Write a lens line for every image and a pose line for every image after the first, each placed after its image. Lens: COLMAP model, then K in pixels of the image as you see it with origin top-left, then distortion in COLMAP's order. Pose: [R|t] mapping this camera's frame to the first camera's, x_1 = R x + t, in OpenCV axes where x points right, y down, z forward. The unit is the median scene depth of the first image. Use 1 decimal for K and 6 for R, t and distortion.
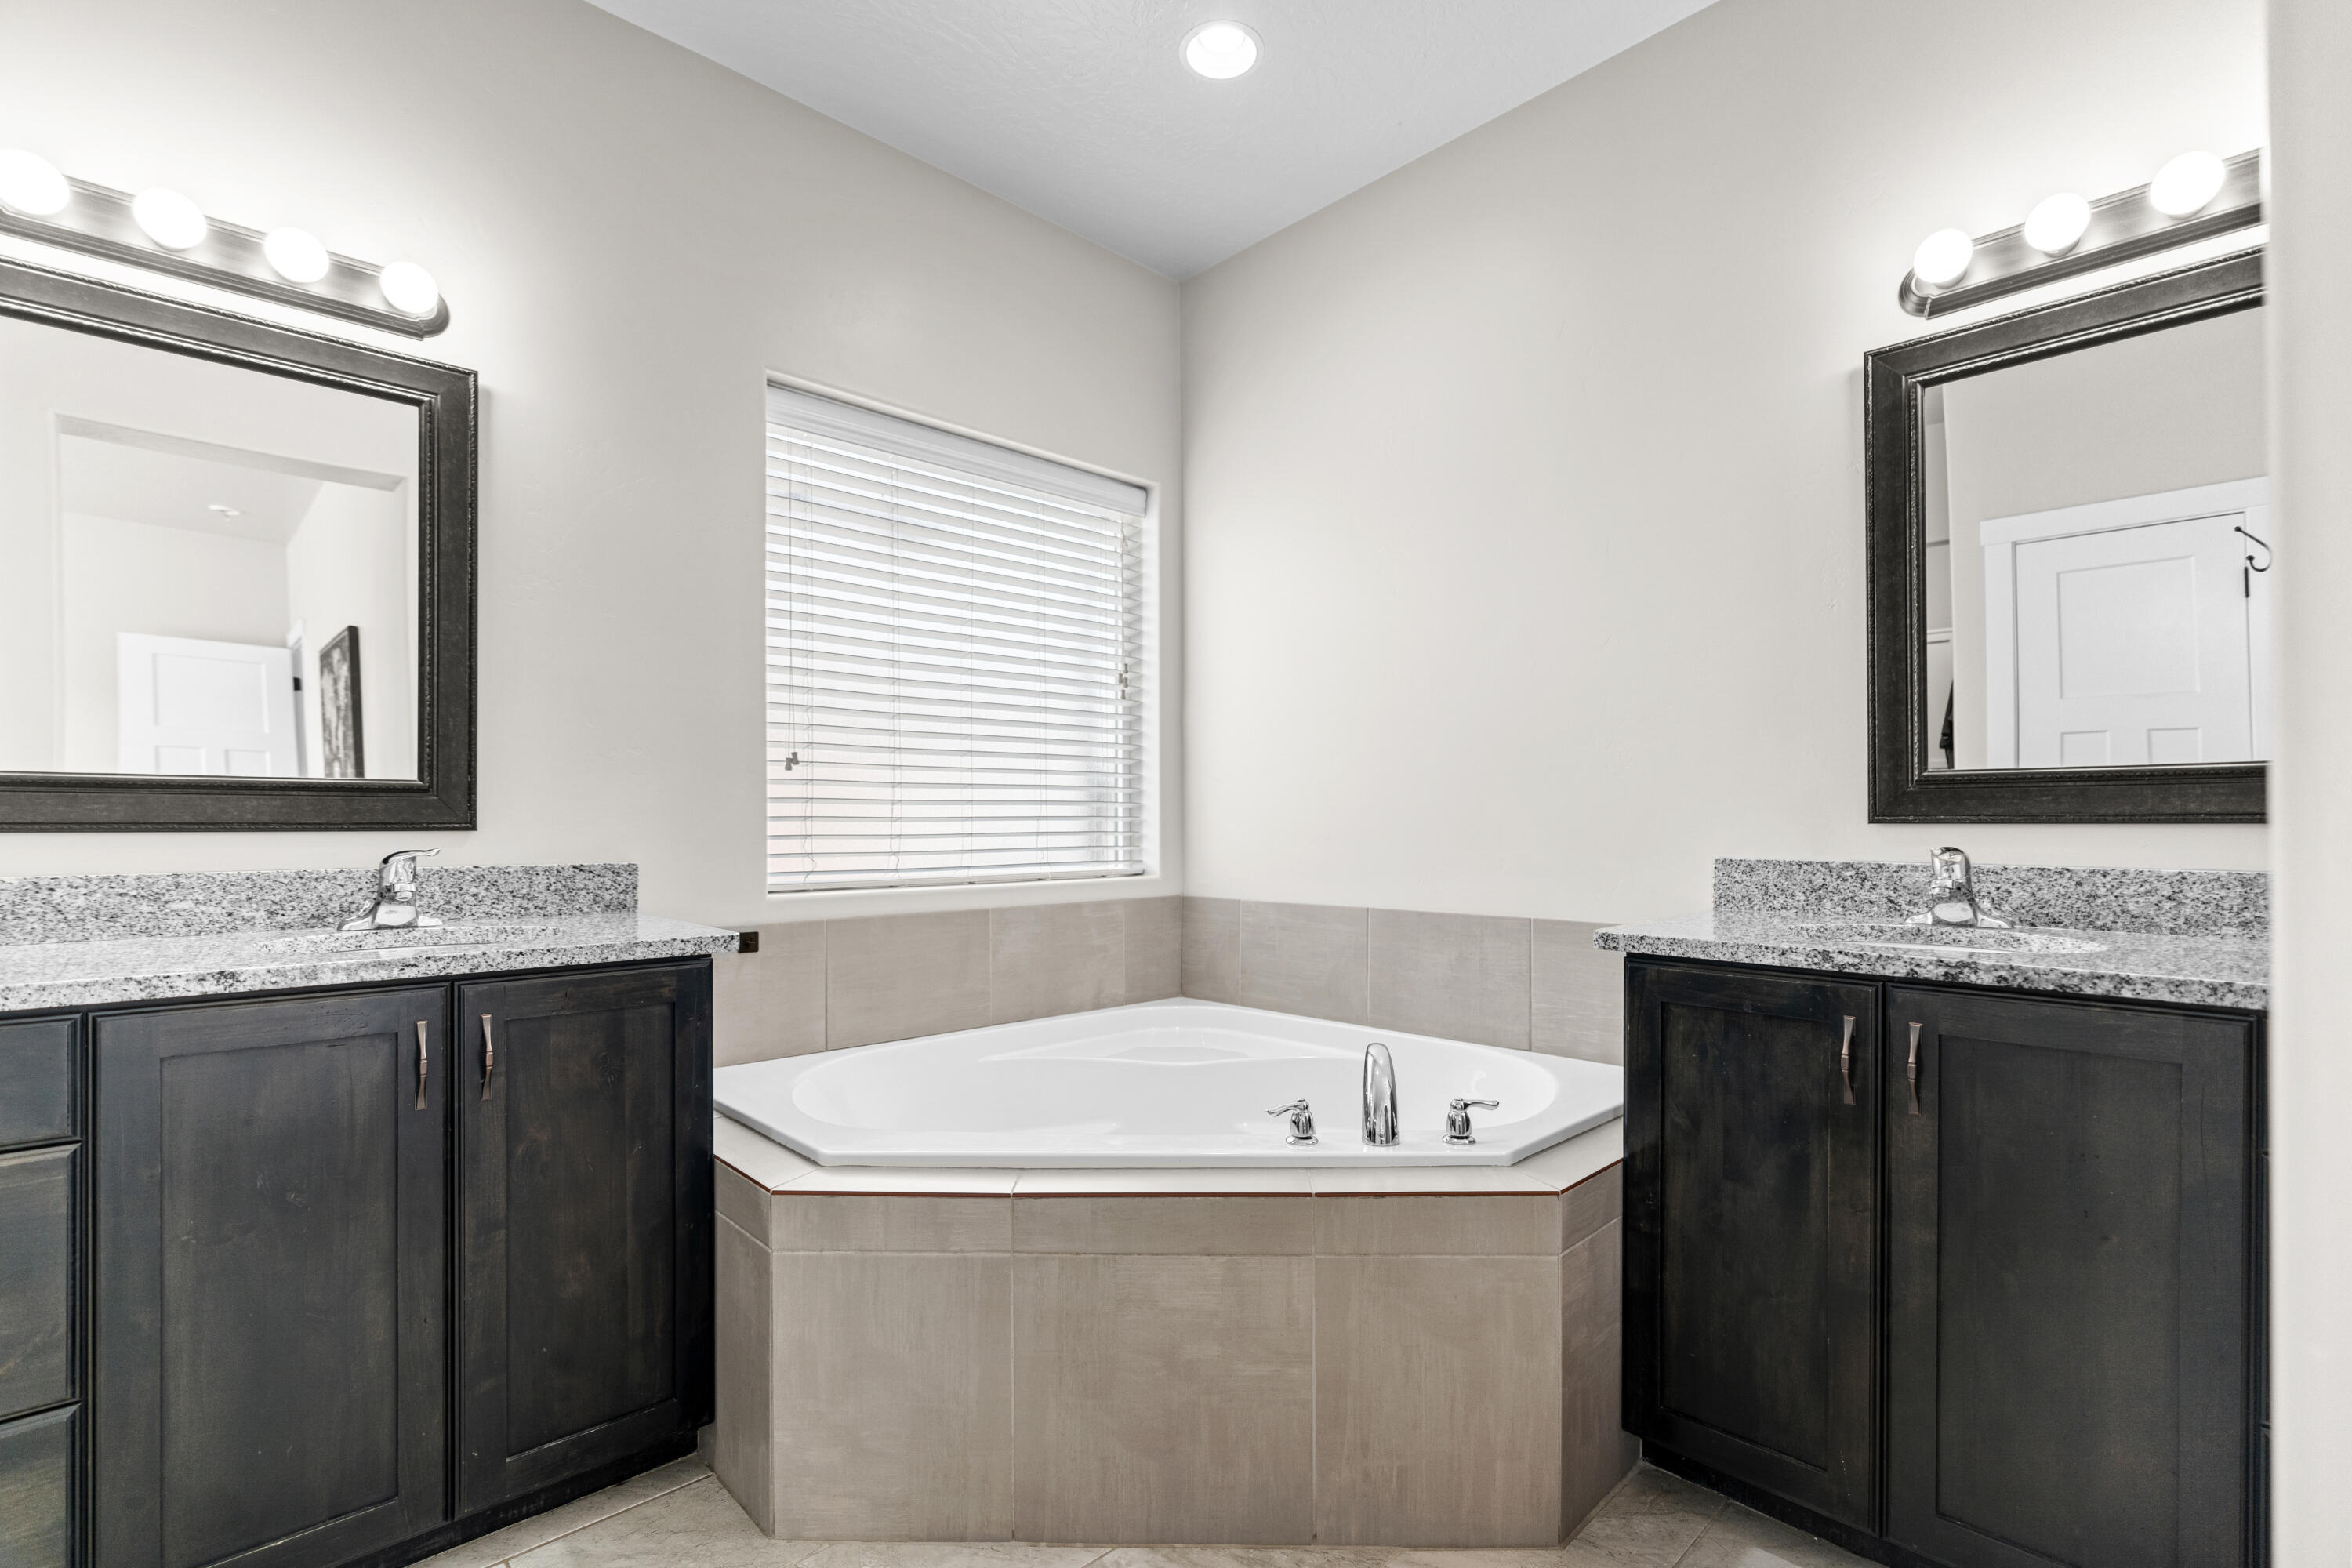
lens RADIAL K [[1080.6, 0, 1178.3], [0, 1080.6, 804.2], [0, 0, 1]] dist [-0.008643, 0.003776]
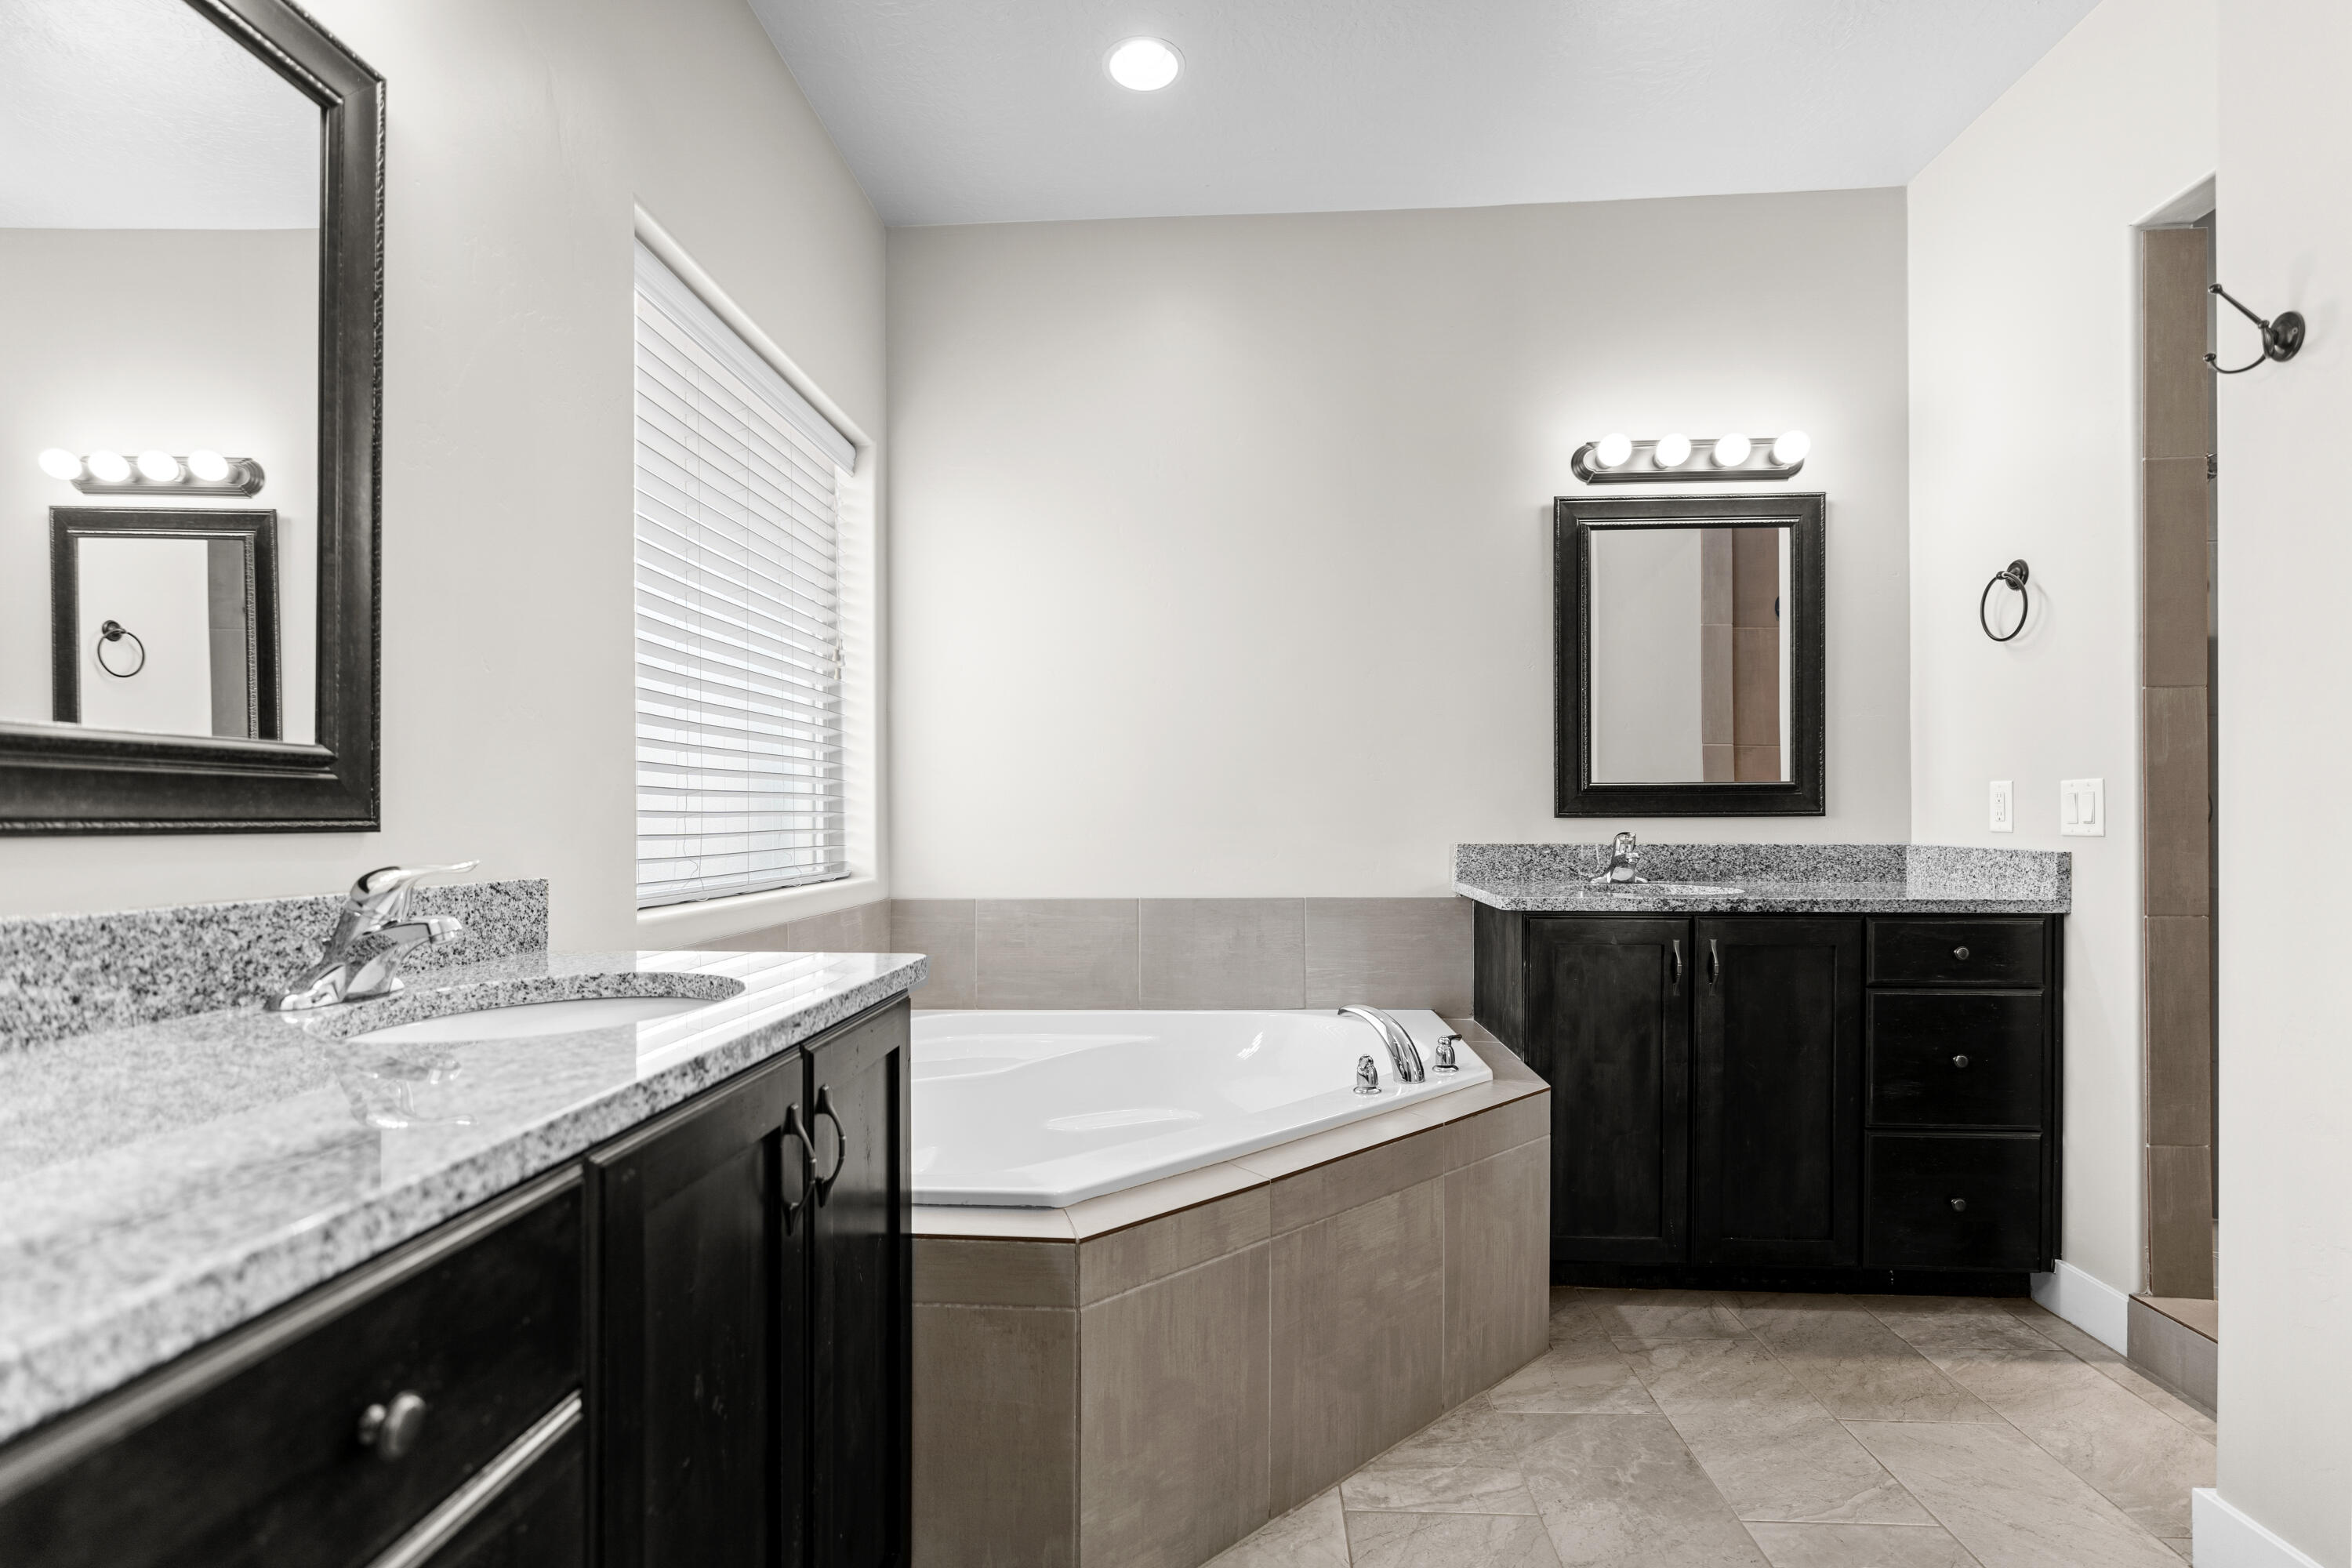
lens RADIAL K [[1125.1, 0, 1181.2], [0, 1125.1, 799.3], [0, 0, 1]] dist [-0.003112, 0.000807]
pose [[0.726256, 0.009966, 0.687352, -0.859514], [-0.008475, 0.999949, -0.005544, 0.006488], [-0.687372, -0.001799, 0.726303, 0.257505]]
